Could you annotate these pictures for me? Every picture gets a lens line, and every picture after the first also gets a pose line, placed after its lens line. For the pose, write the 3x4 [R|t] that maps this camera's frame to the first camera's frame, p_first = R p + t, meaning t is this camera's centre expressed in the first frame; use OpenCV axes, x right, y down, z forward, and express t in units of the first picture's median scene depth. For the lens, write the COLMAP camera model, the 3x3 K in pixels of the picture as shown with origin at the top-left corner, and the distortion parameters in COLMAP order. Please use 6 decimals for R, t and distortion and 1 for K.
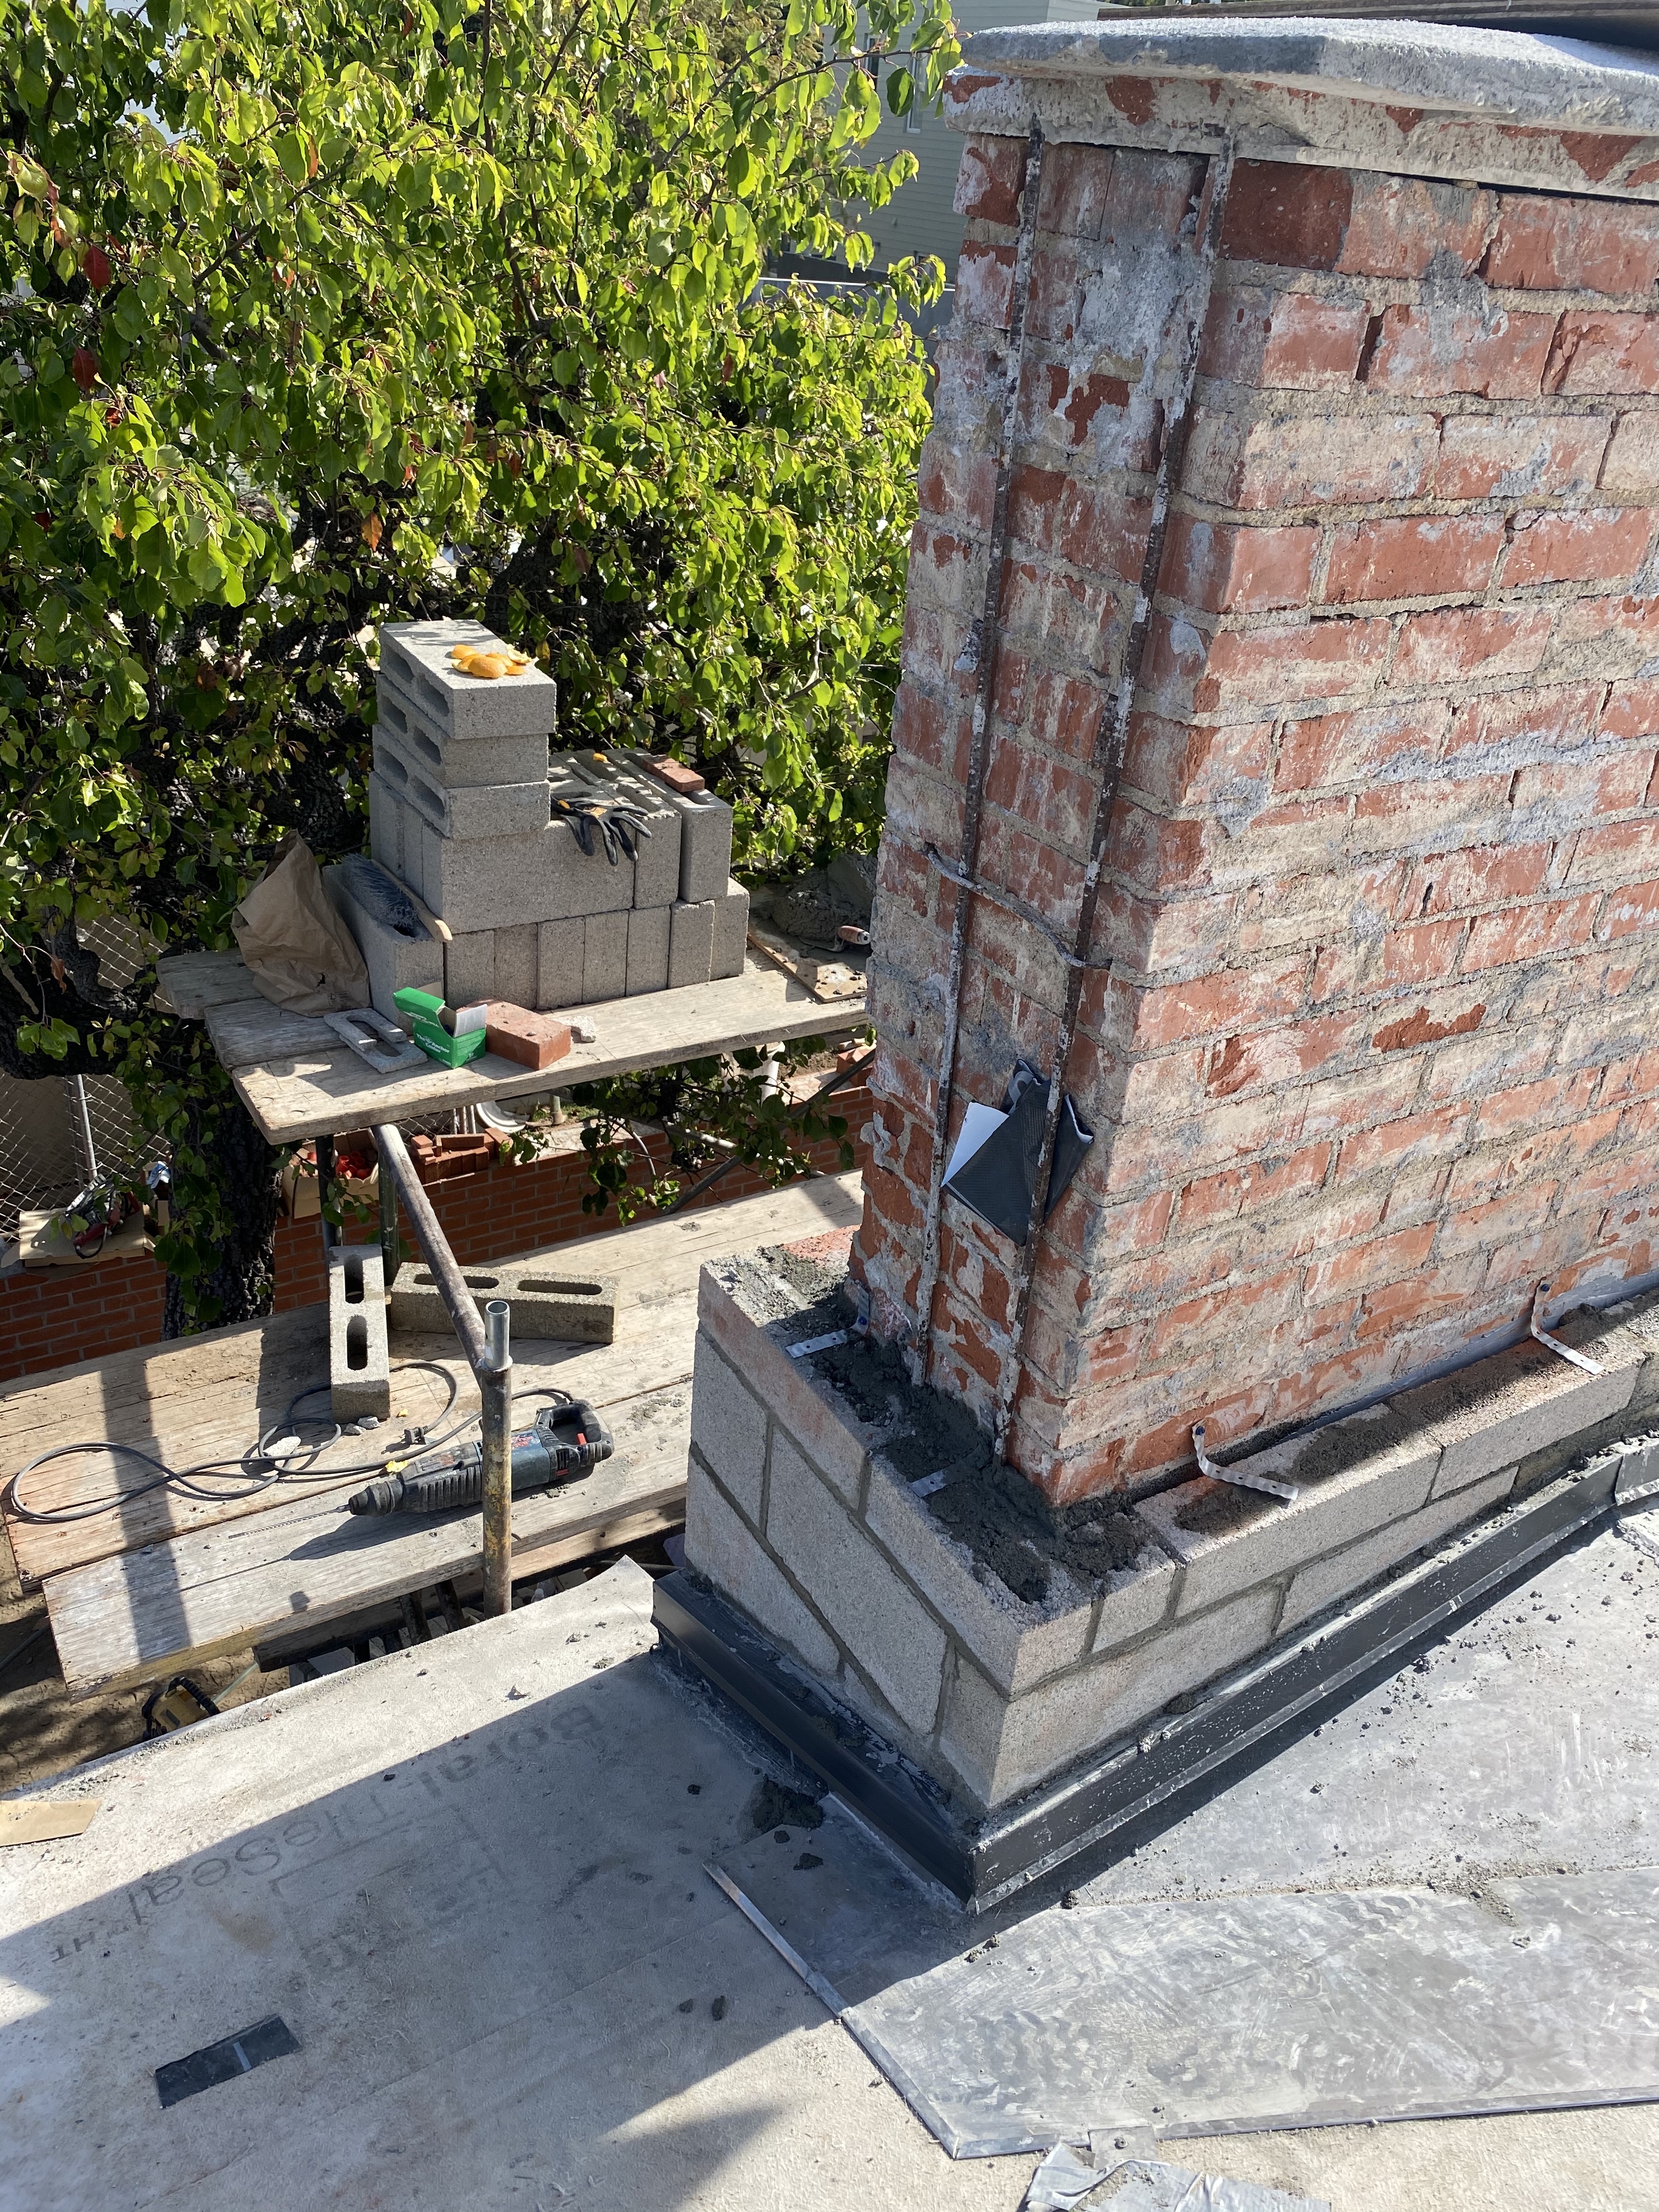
lens RADIAL K [[1671.7, 0, 826.4], [0, 1671.7, 1104.9], [0, 0, 1]] dist [0.021766, -0.032995]
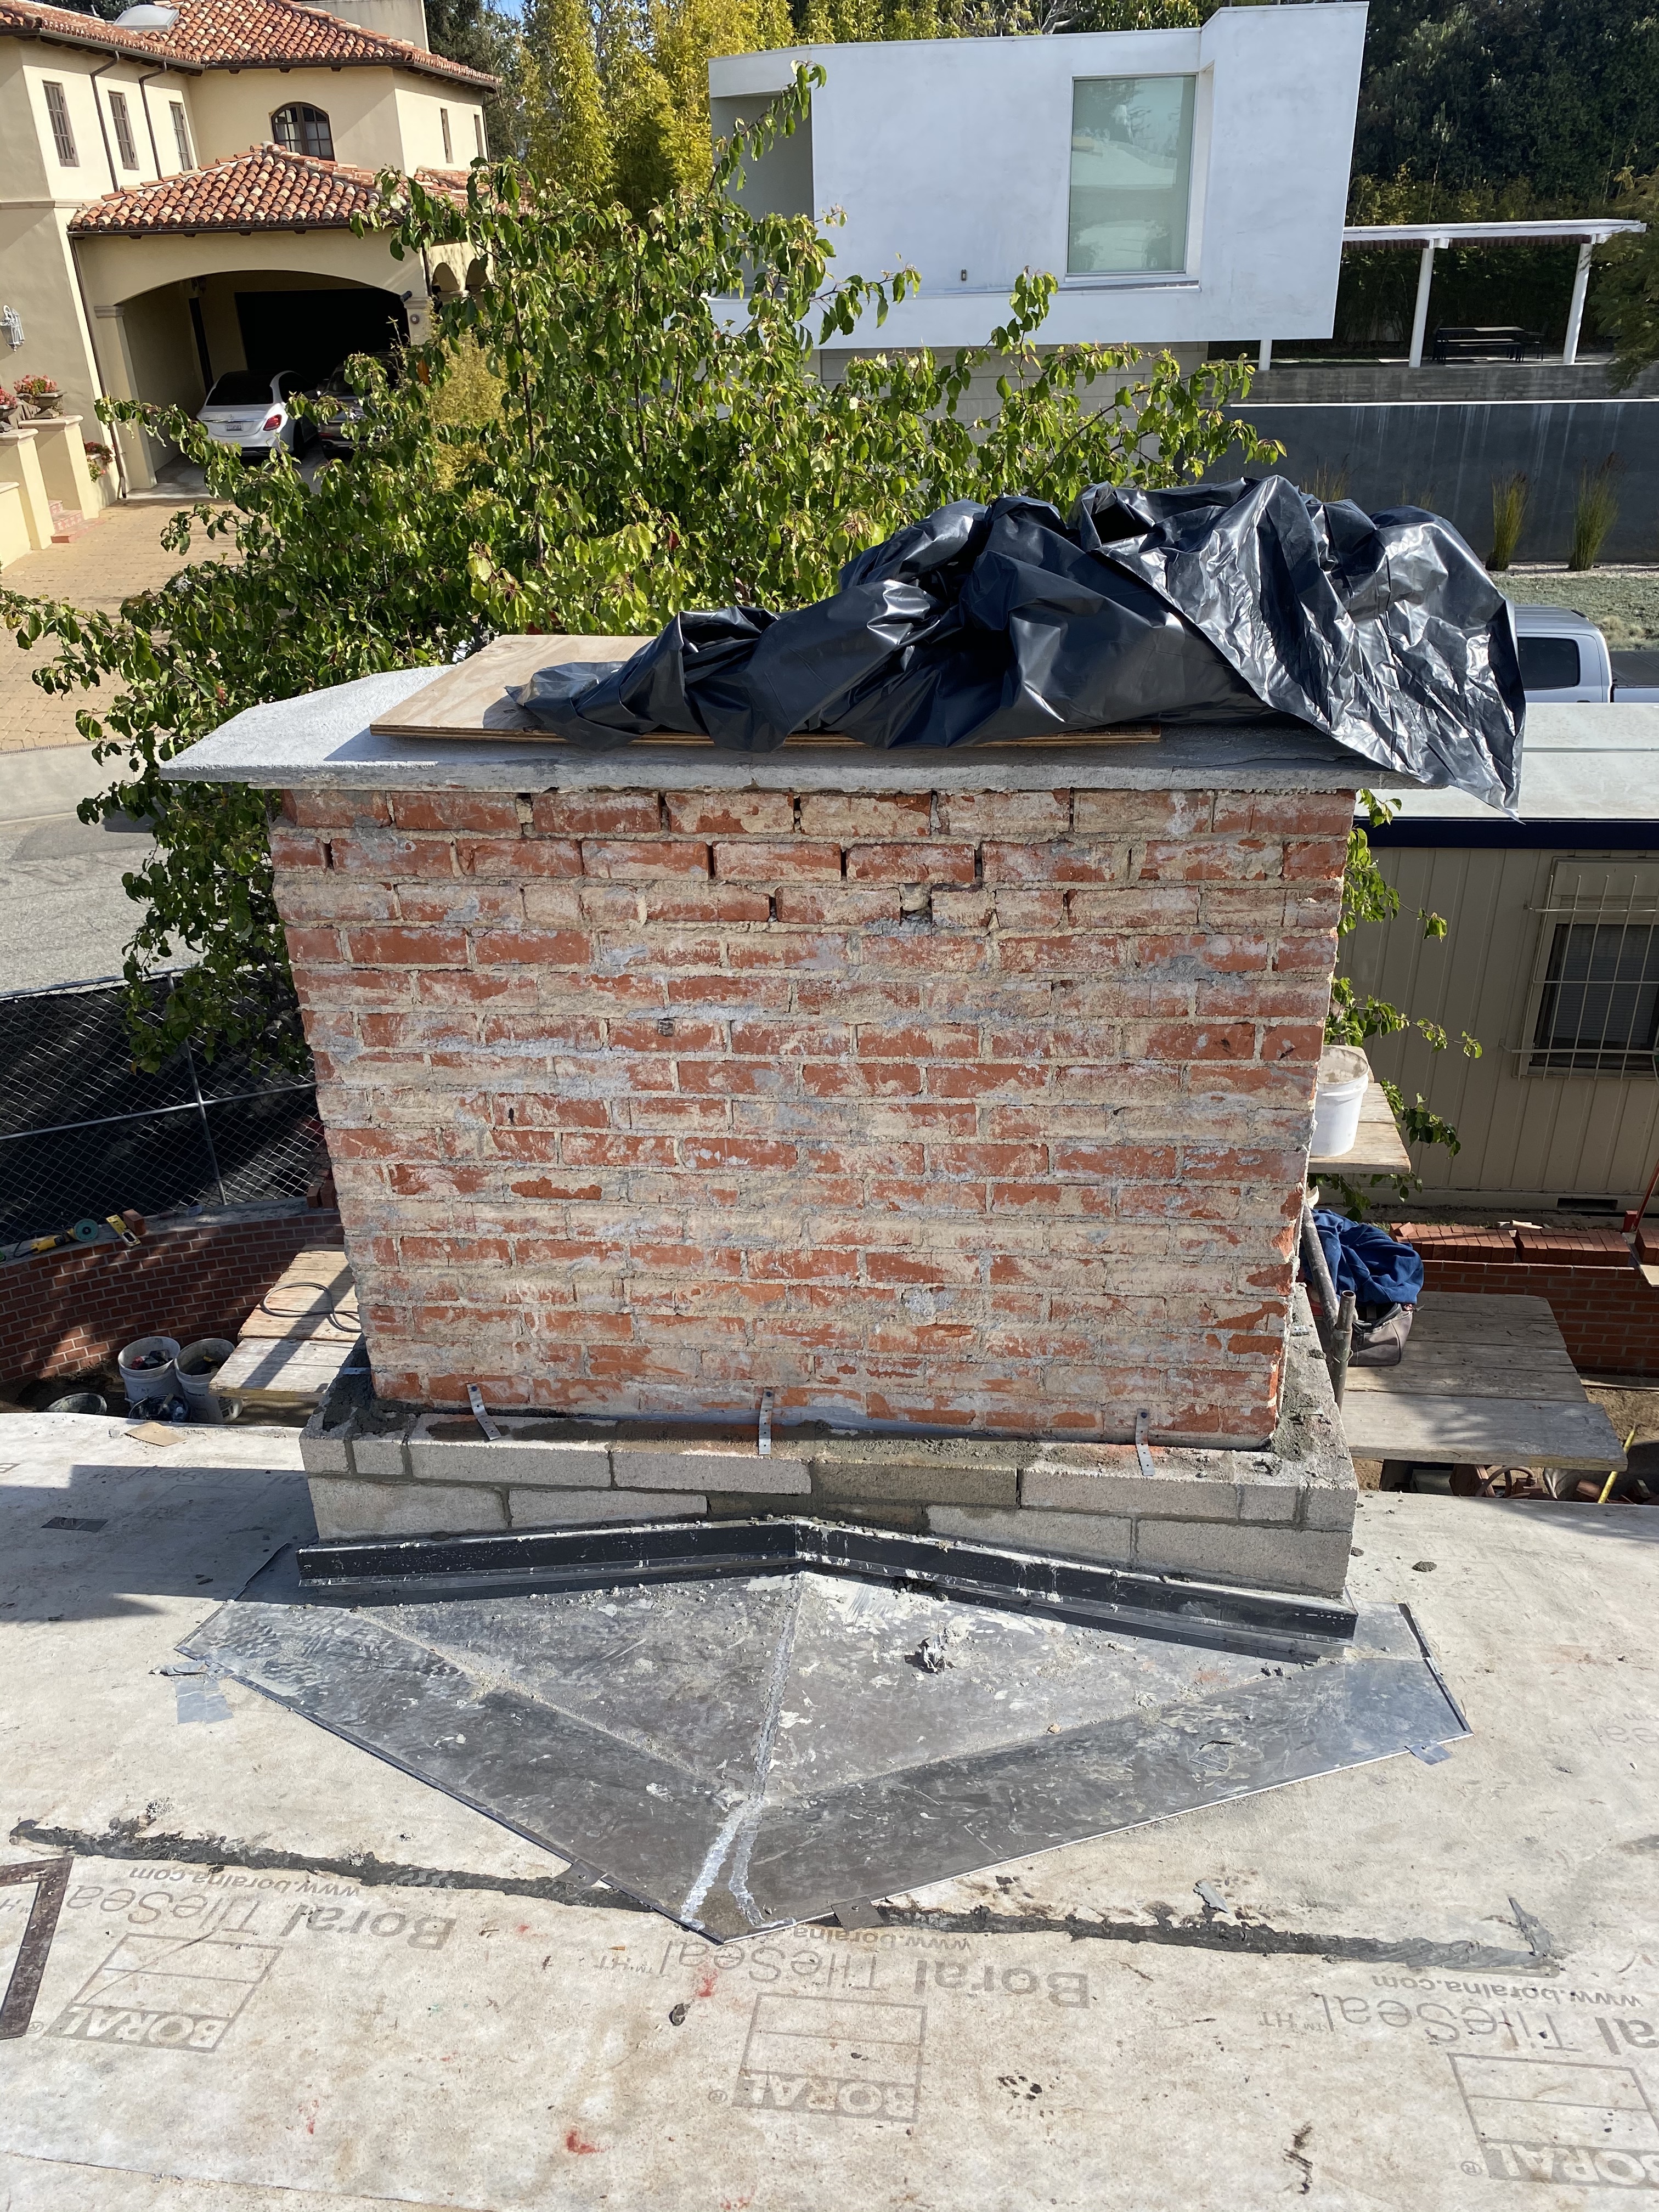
lens RADIAL K [[1671.7, 0, 839.2], [0, 1671.7, 1110.6], [0, 0, 1]] dist [0.021766, -0.032995]
pose [[0.797785, 0.196556, -0.570004, 1.739719], [-0.219737, 0.975137, 0.028713, -0.268504], [0.561476, 0.102344, 0.821140, -0.317168]]
